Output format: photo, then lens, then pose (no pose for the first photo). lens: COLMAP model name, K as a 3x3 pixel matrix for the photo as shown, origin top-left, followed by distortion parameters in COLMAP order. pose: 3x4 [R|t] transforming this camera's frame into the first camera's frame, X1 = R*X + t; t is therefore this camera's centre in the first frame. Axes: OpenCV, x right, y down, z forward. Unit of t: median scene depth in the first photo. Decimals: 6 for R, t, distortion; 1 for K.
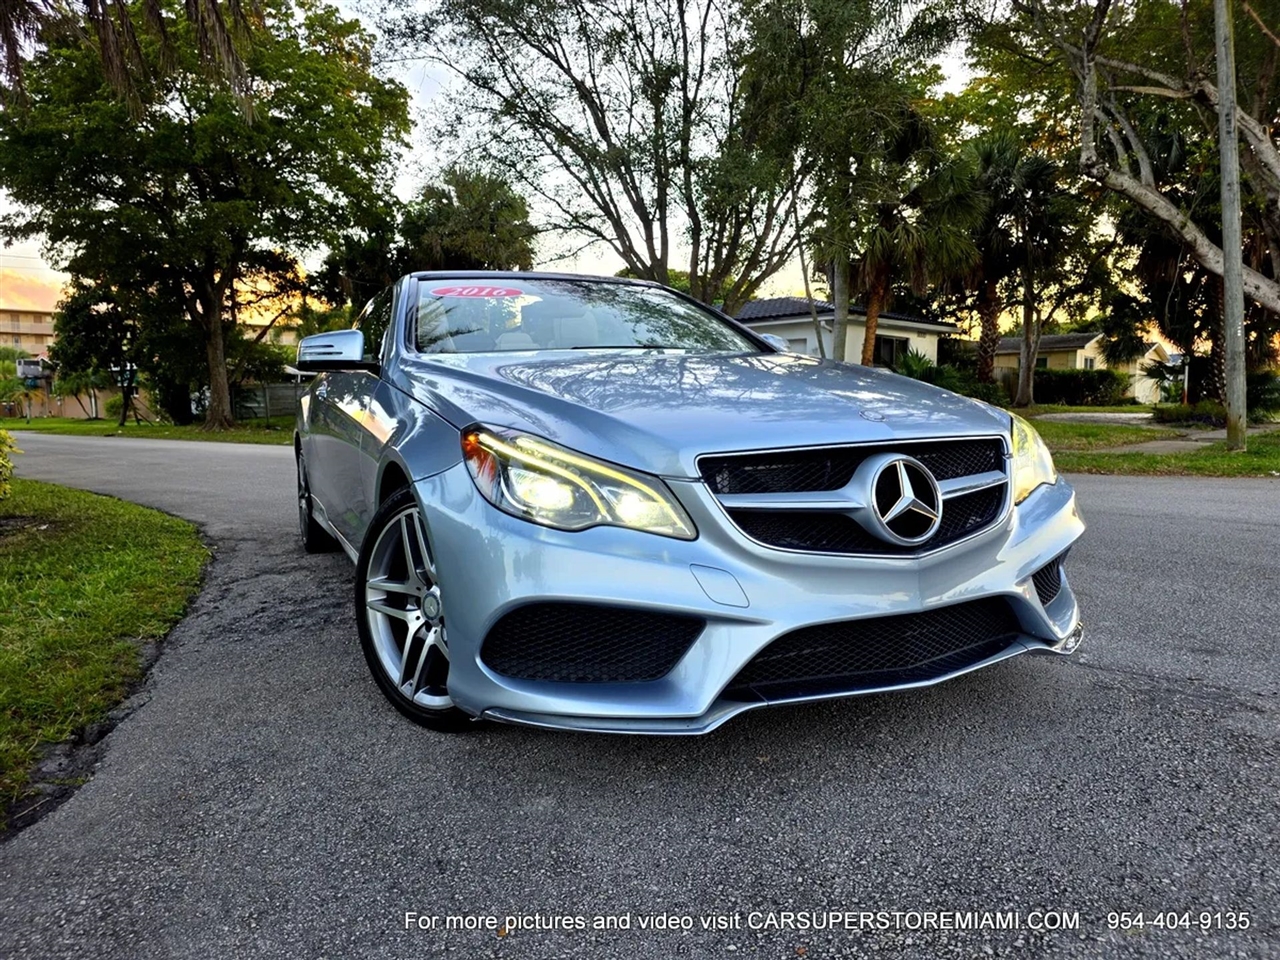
lens RADIAL K [[866.7, 0, 635.6], [0, 866.7, 478.8], [0, 0, 1]] dist [0.043766, -0.036479]
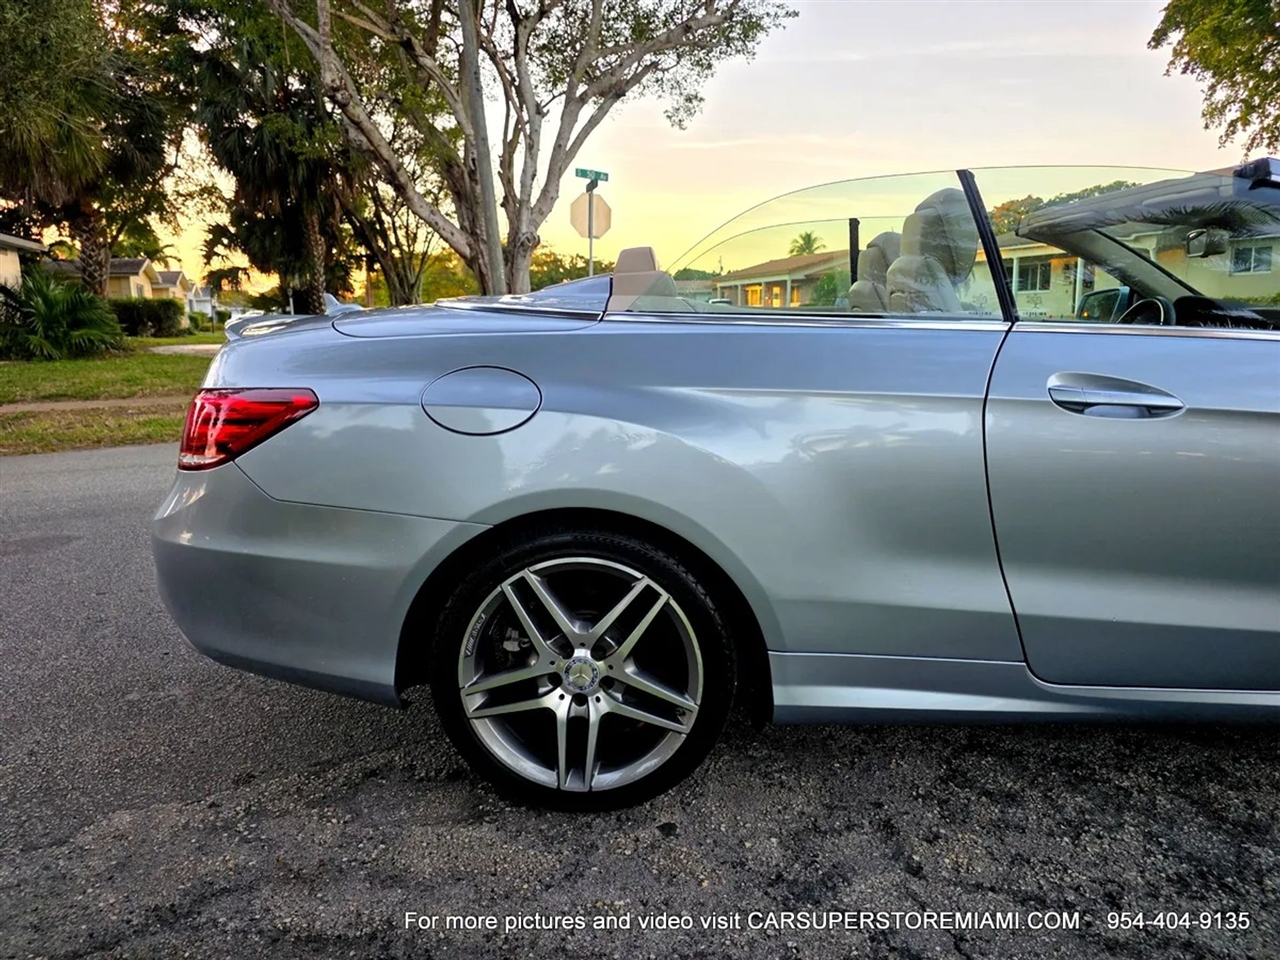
lens RADIAL K [[866.7, 0, 627.2], [0, 866.7, 476.6], [0, 0, 1]] dist [0.043766, -0.036479]
pose [[0.476535, -0.160321, 0.864414, -0.223752], [0.090436, 0.986955, 0.133193, -0.037413], [-0.874492, 0.014703, 0.484818, 0.262696]]
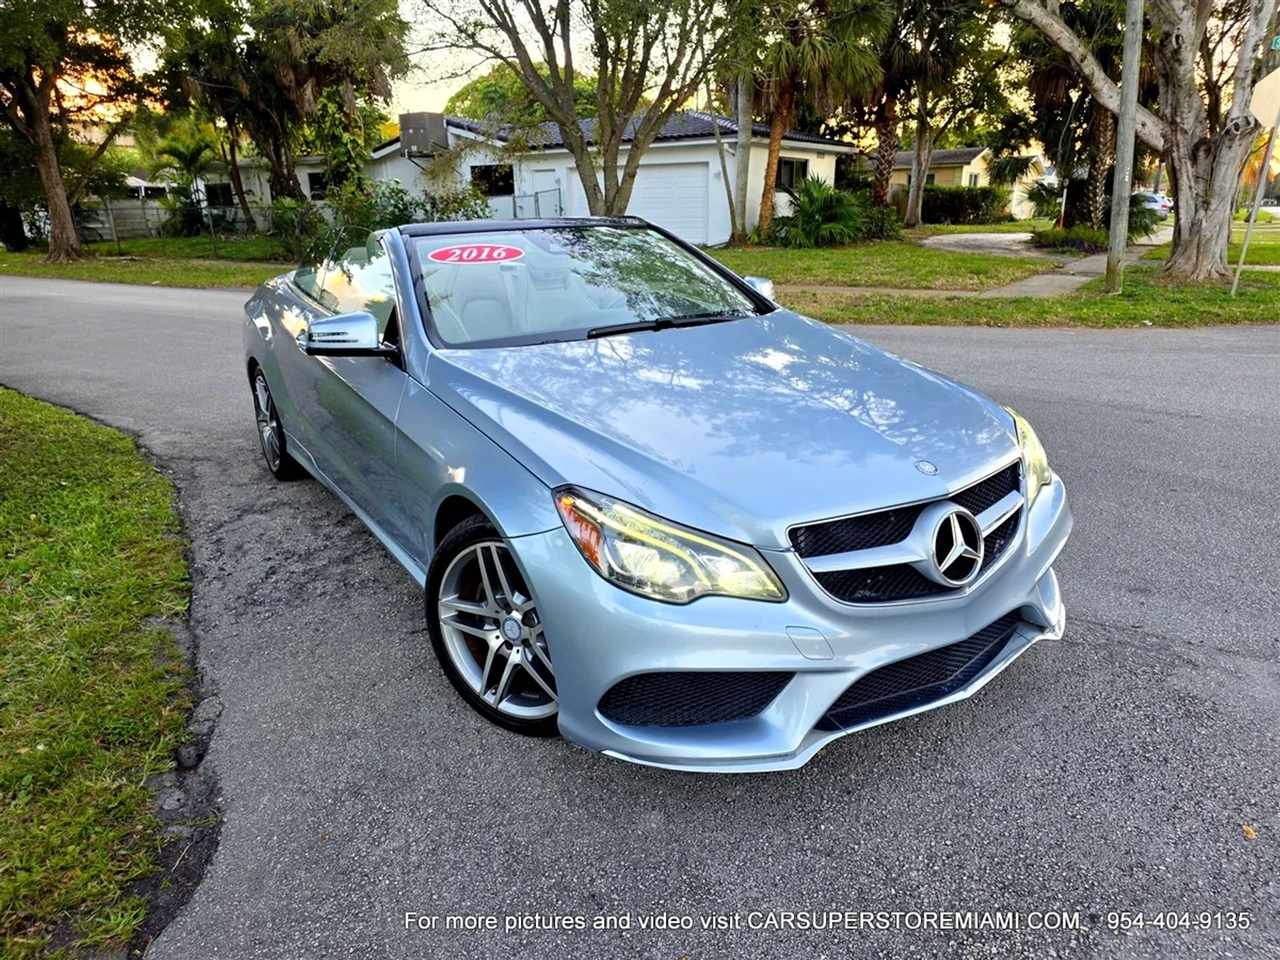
lens RADIAL K [[866.7, 0, 641.3], [0, 866.7, 472.7], [0, 0, 1]] dist [0.043766, -0.036479]
pose [[0.990517, -0.041457, 0.130984, -0.031949], [0.013491, 0.978128, 0.207564, -0.040748], [-0.136724, -0.203828, 0.969412, -0.004993]]
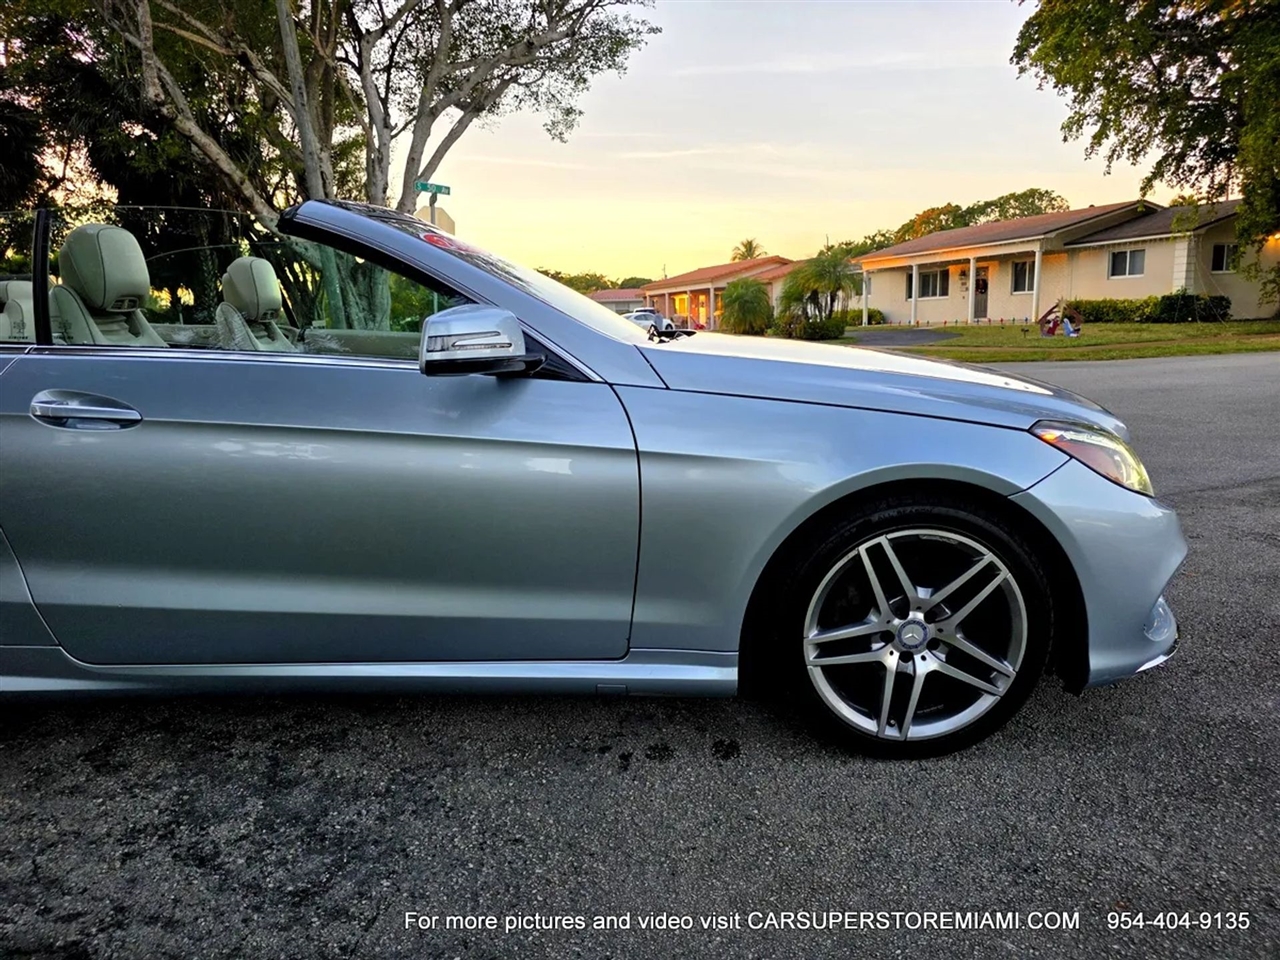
lens RADIAL K [[866.7, 0, 632.4], [0, 866.7, 480.9], [0, 0, 1]] dist [0.043766, -0.036479]
pose [[0.430185, -0.165671, 0.887409, -0.175964], [0.104825, 0.985534, 0.133174, -0.025335], [-0.896634, 0.035733, 0.441328, 0.130695]]
